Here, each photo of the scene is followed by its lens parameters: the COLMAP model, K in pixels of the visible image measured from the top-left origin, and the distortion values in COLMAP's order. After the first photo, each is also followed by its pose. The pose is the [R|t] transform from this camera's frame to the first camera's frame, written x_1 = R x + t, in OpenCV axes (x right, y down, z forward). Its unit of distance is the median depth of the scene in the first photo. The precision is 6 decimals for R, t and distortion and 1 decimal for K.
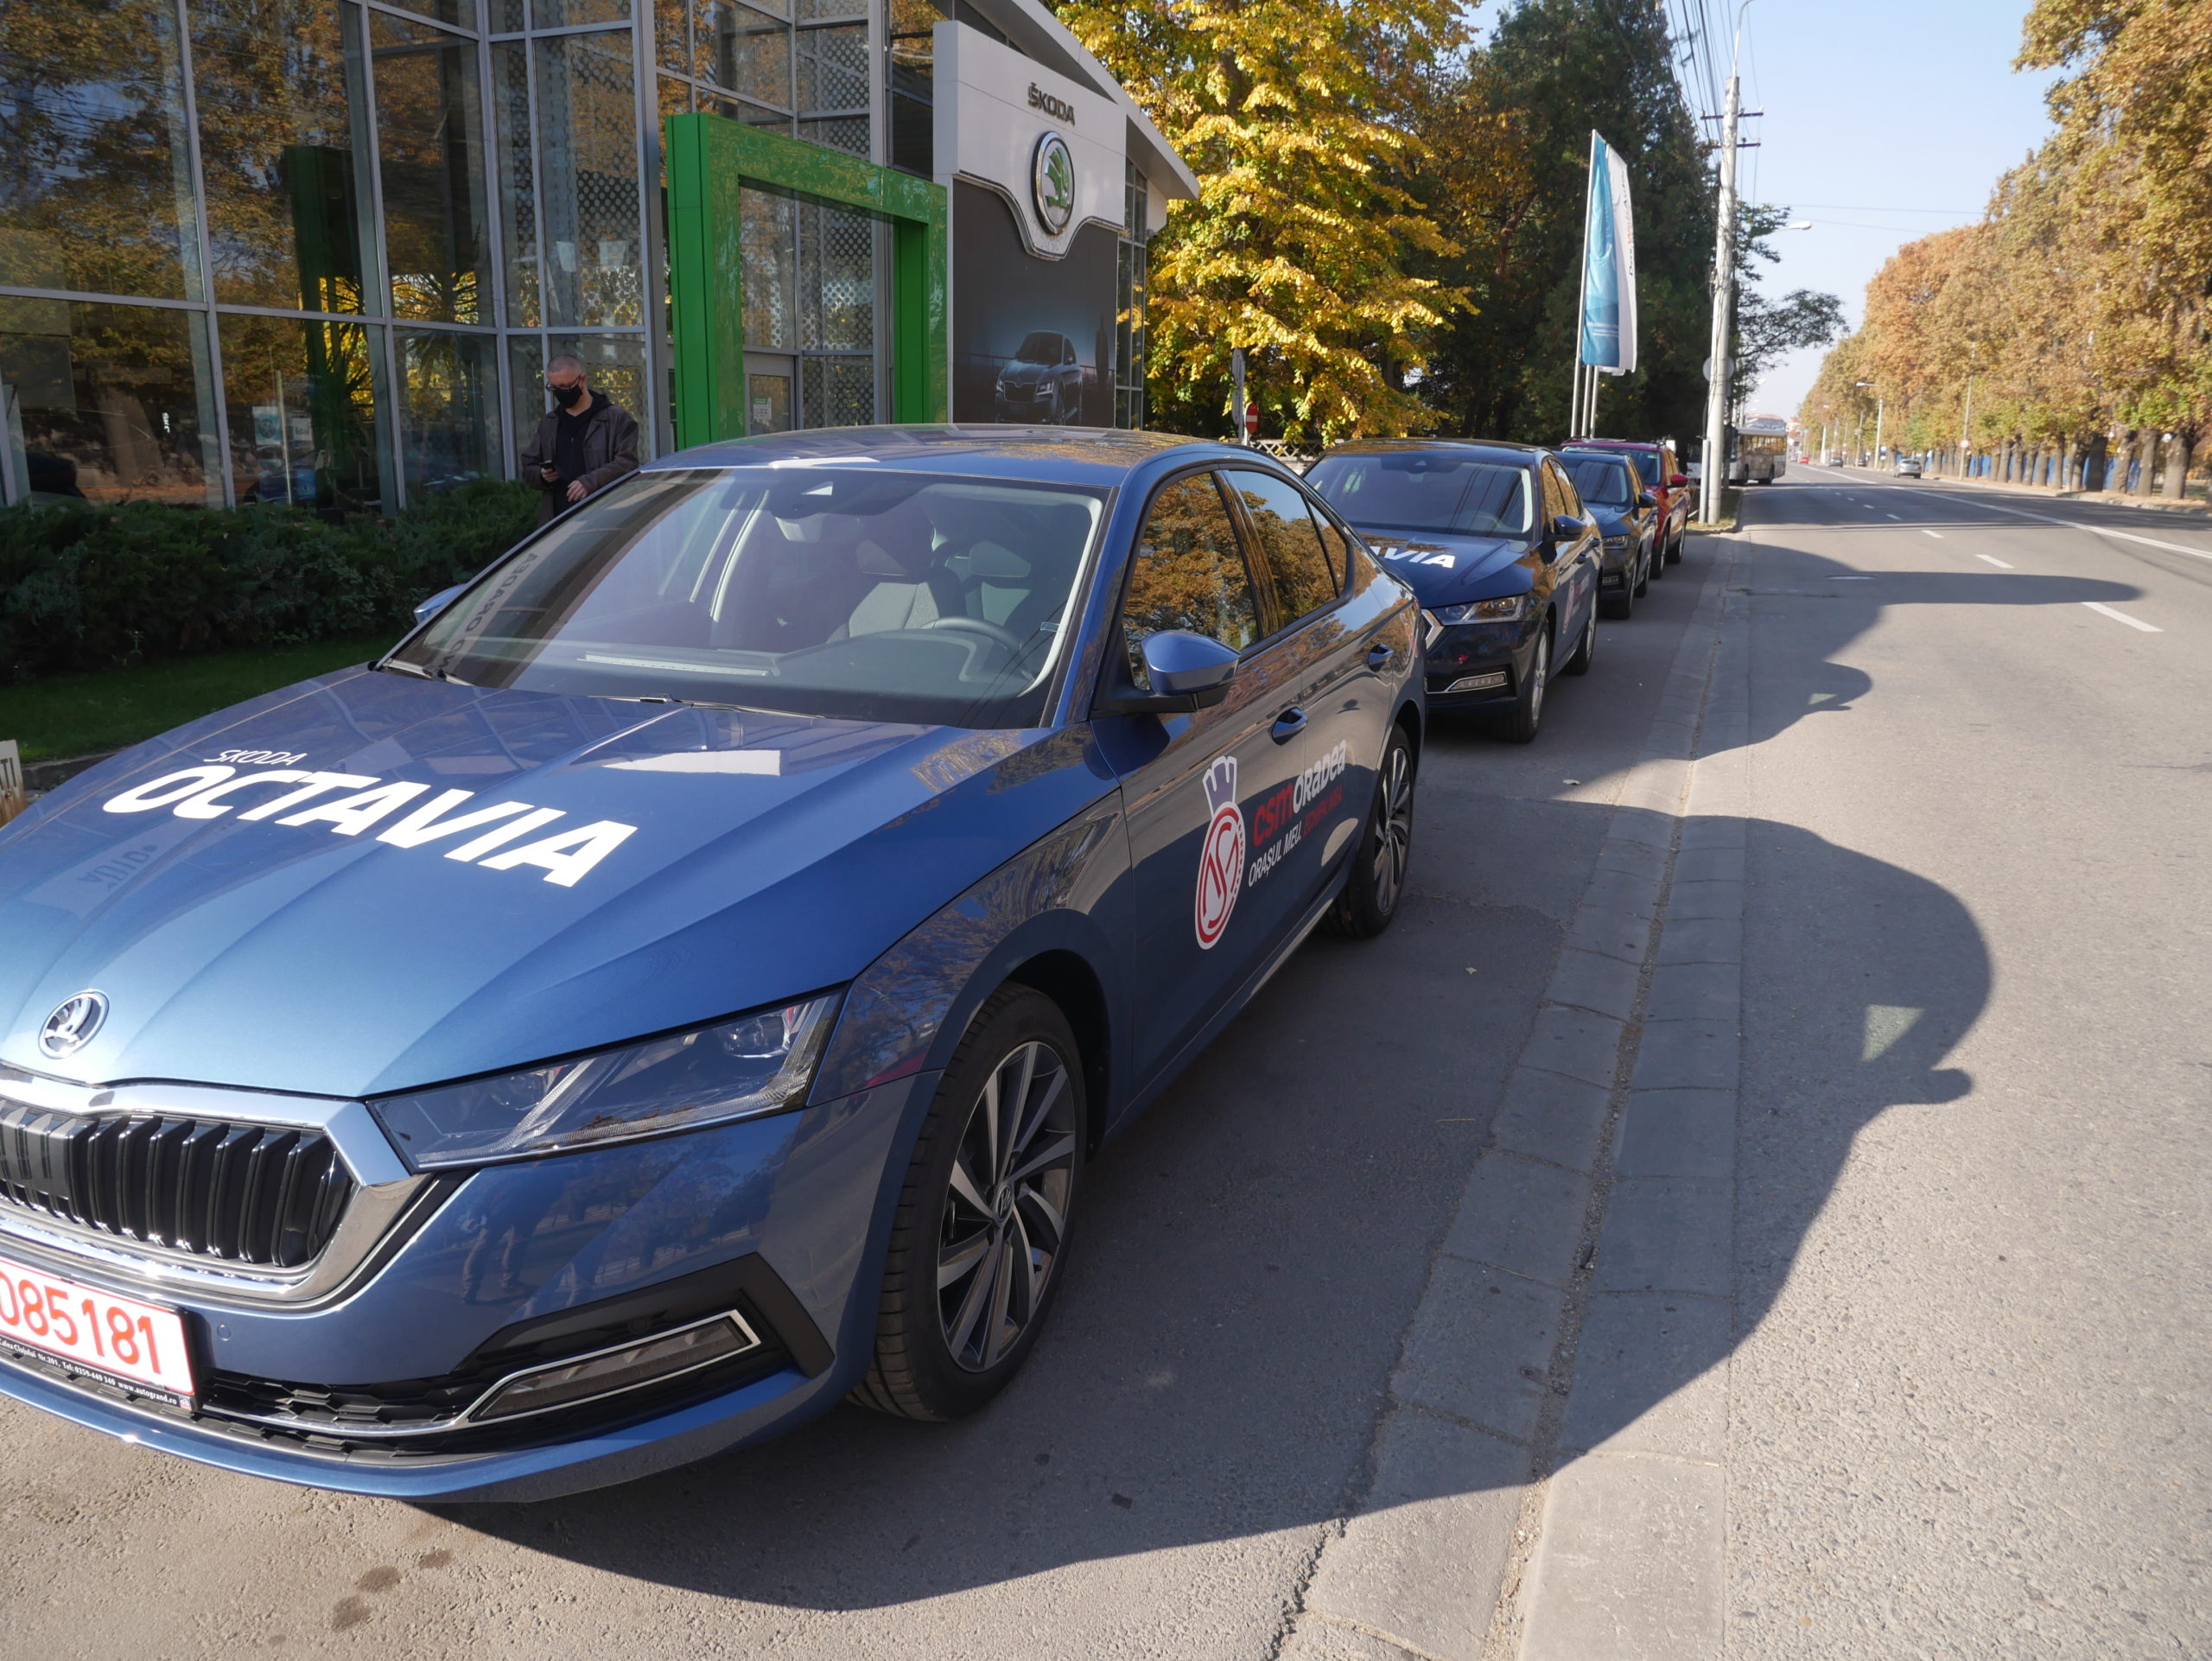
lens RADIAL K [[1631.6, 0, 1106.0], [0, 1631.6, 830.5], [0, 0, 1]] dist [-0.055338, 0.028368]
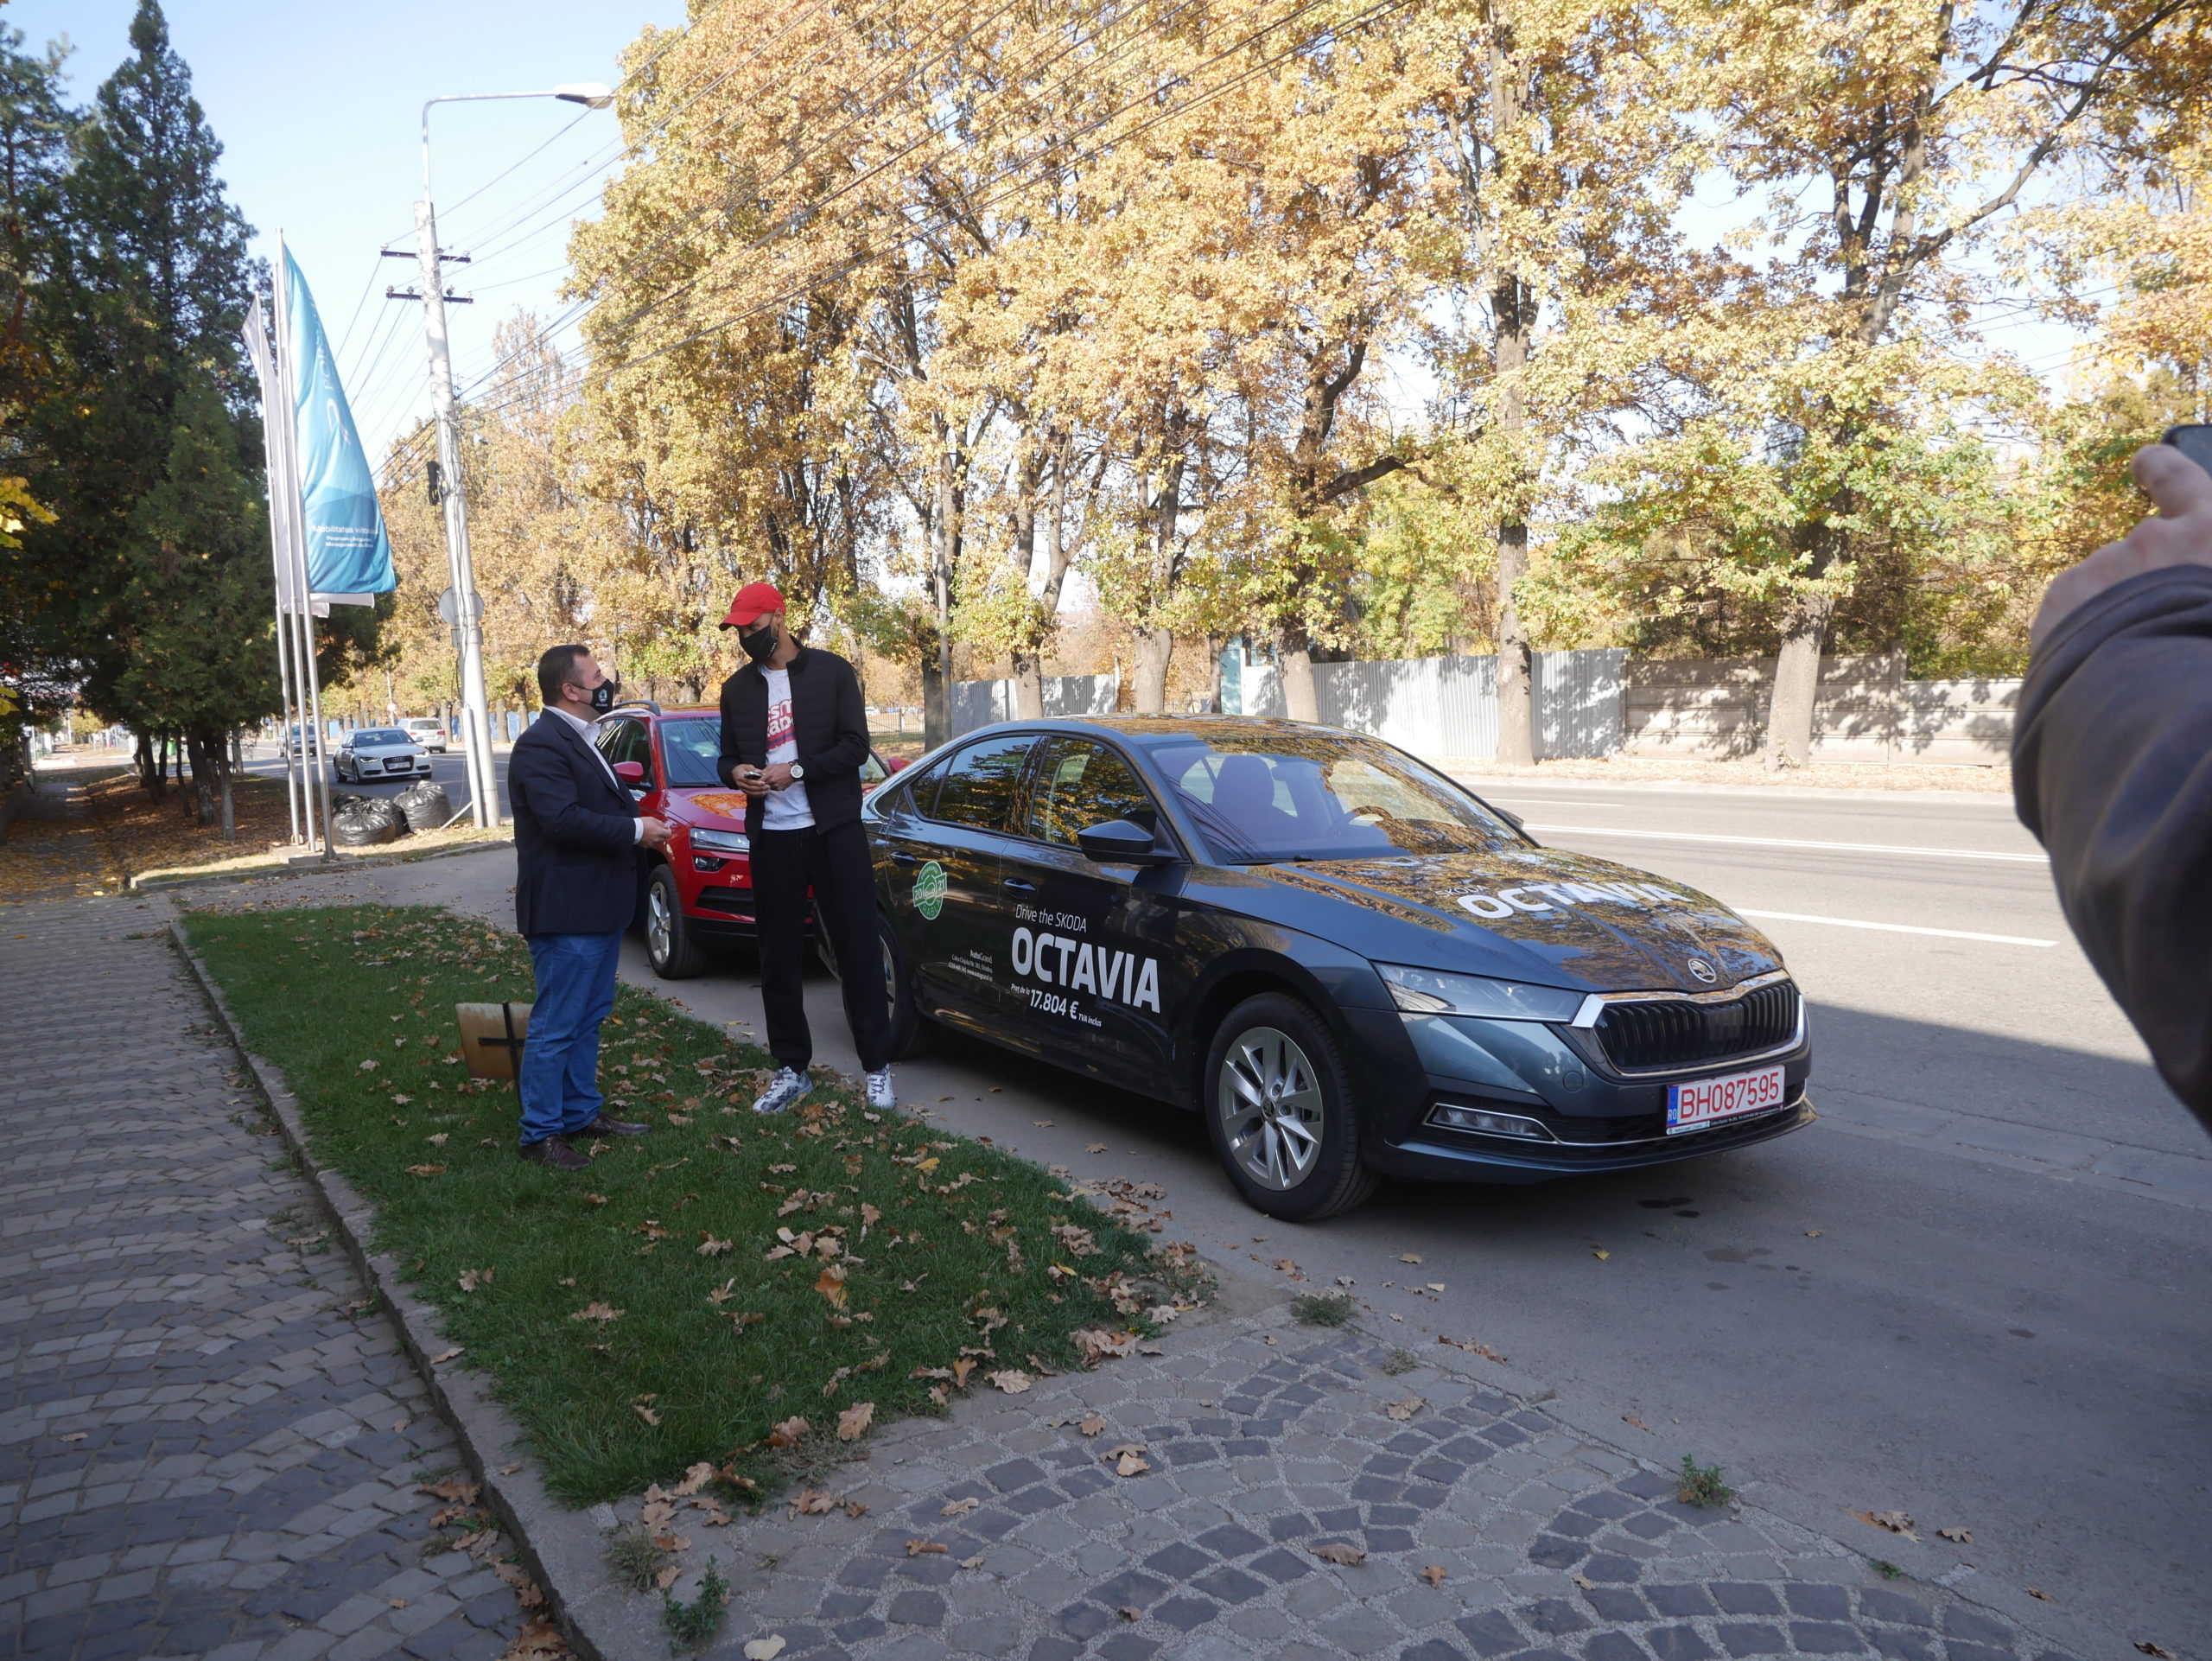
lens RADIAL K [[1637.4, 0, 1096.0], [0, 1637.4, 833.0], [0, 0, 1]] dist [-0.042871, 0.017994]
pose [[0.587056, -0.102001, 0.803095, -0.018086], [0.229640, 0.972263, -0.044378, -0.052273], [-0.776293, 0.210475, 0.594196, 0.209388]]
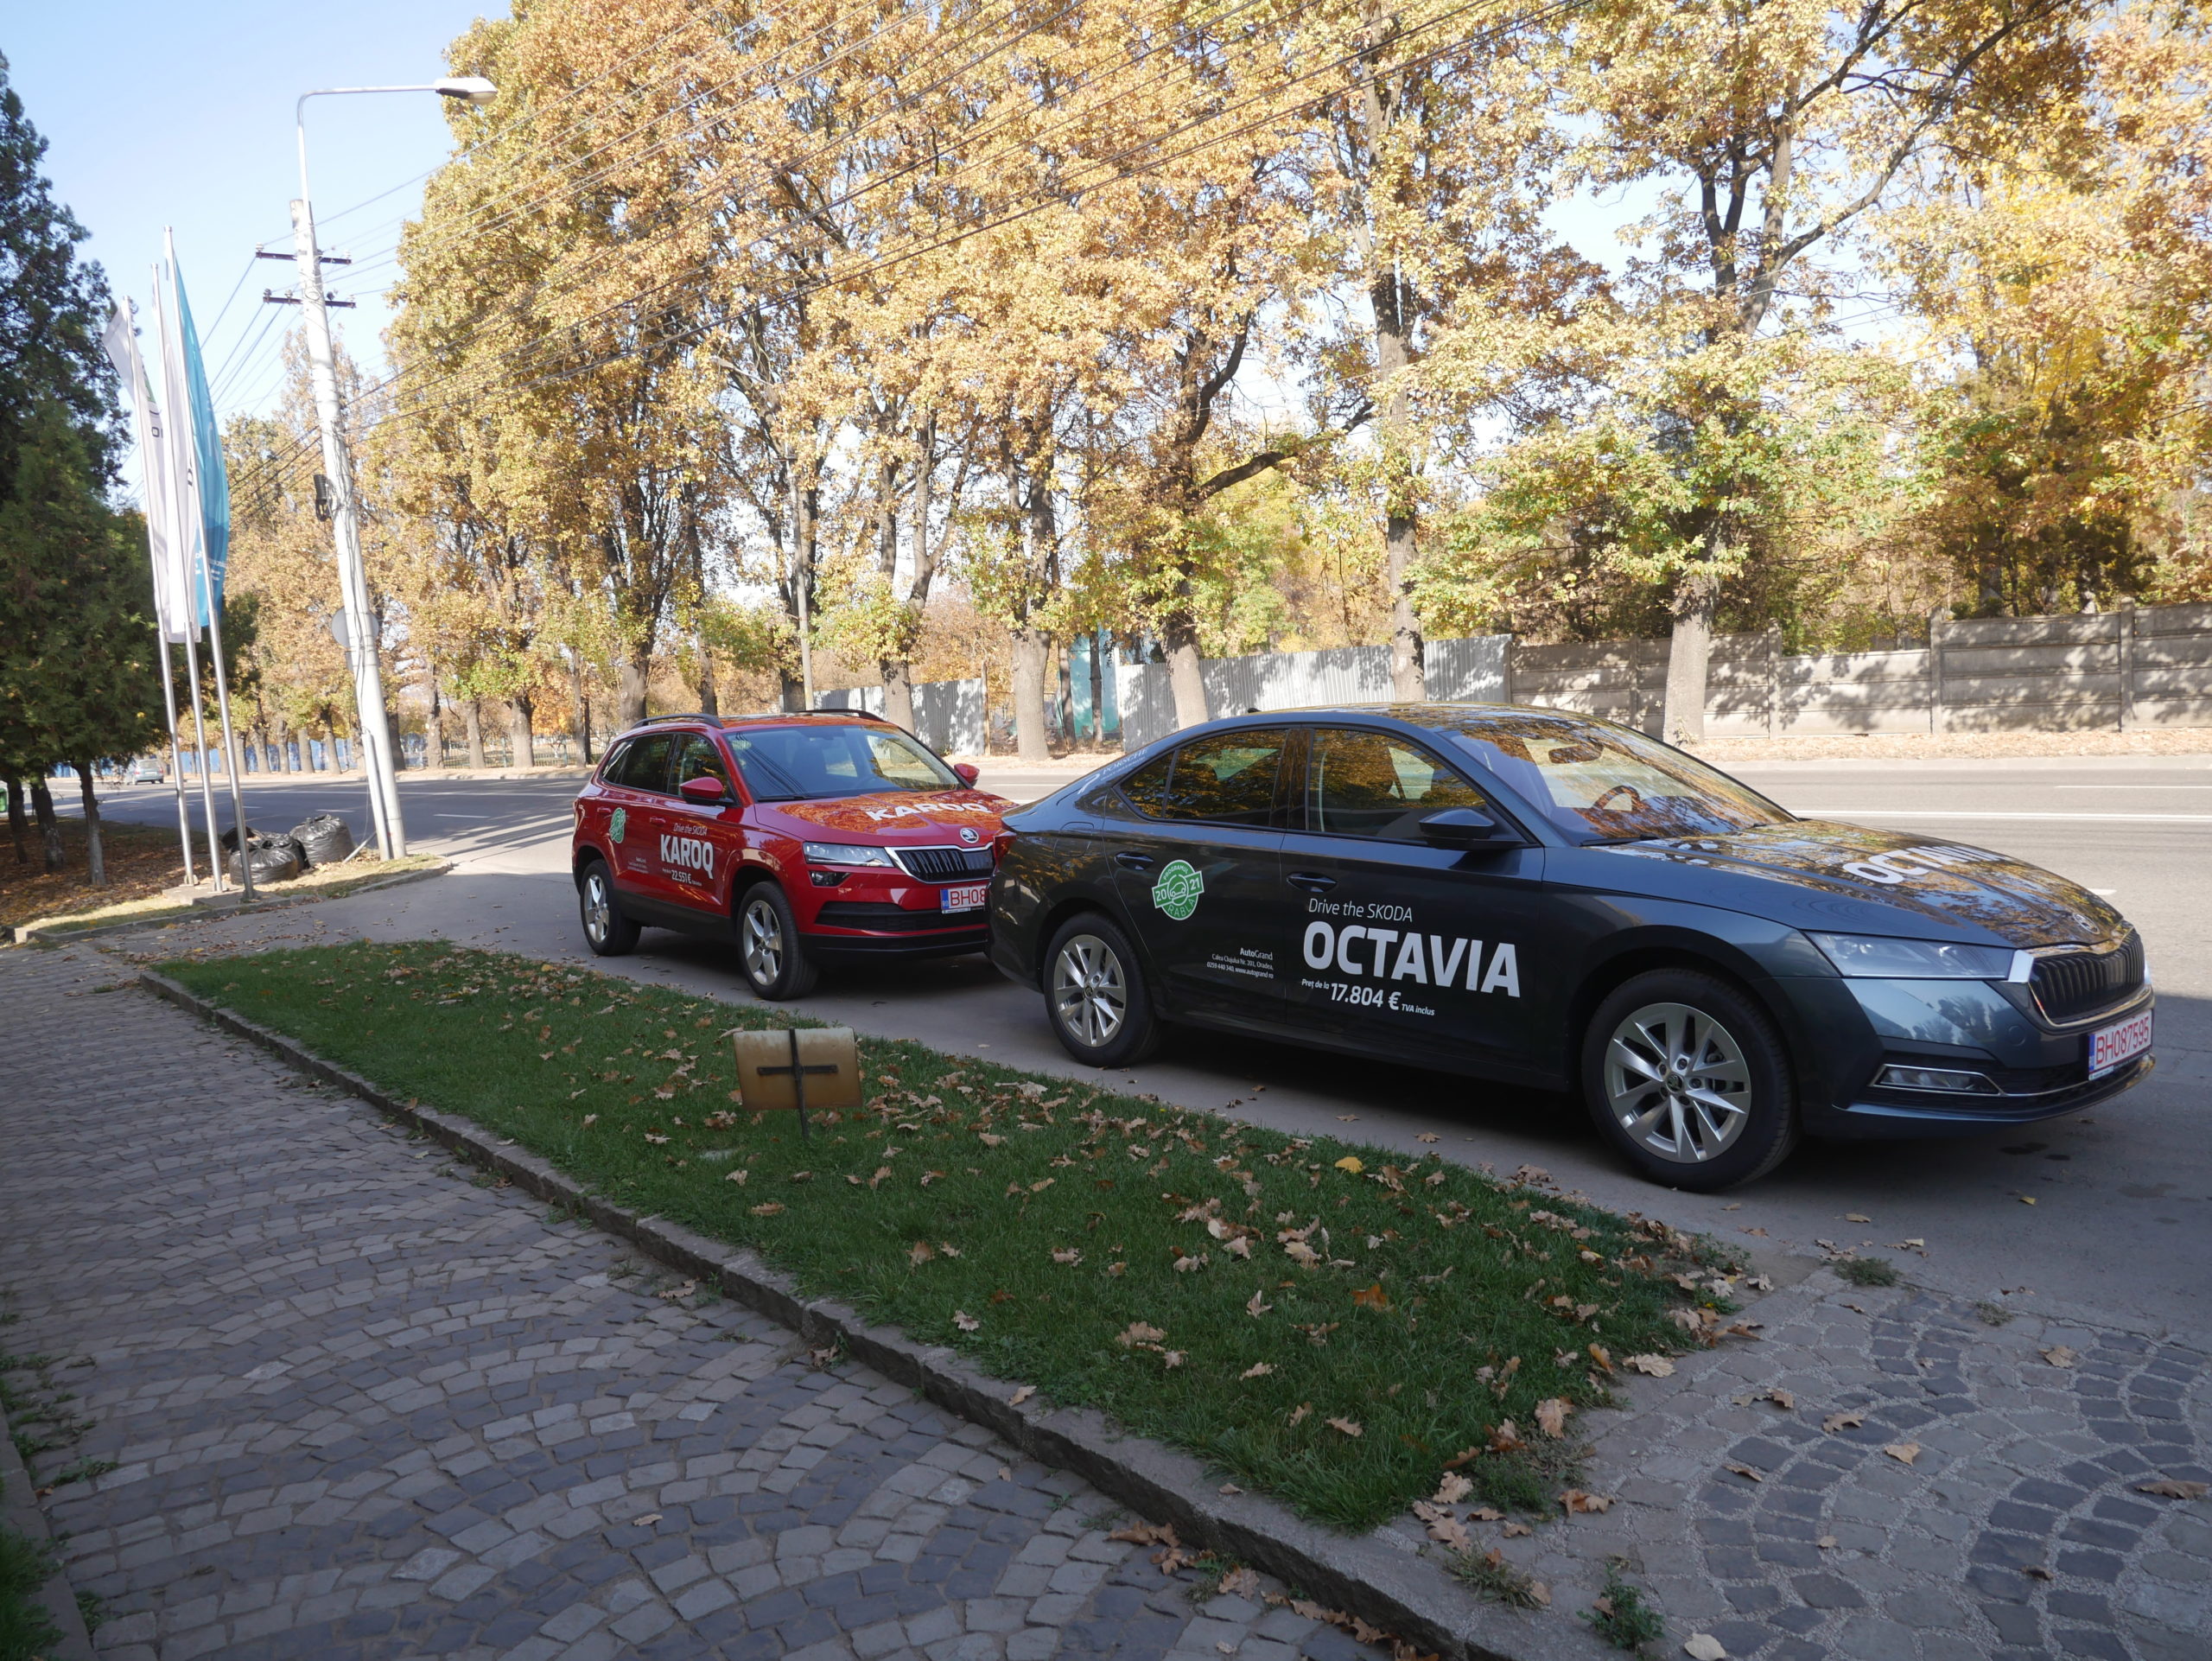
lens RADIAL K [[1636.9, 0, 1098.7], [0, 1636.9, 835.3], [0, 0, 1]] dist [-0.044309, 0.018199]
pose [[0.481847, -0.125218, 0.867262, -0.032737], [0.276299, 0.960958, -0.014764, -0.059451], [-0.831554, 0.246738, 0.497633, 0.234470]]
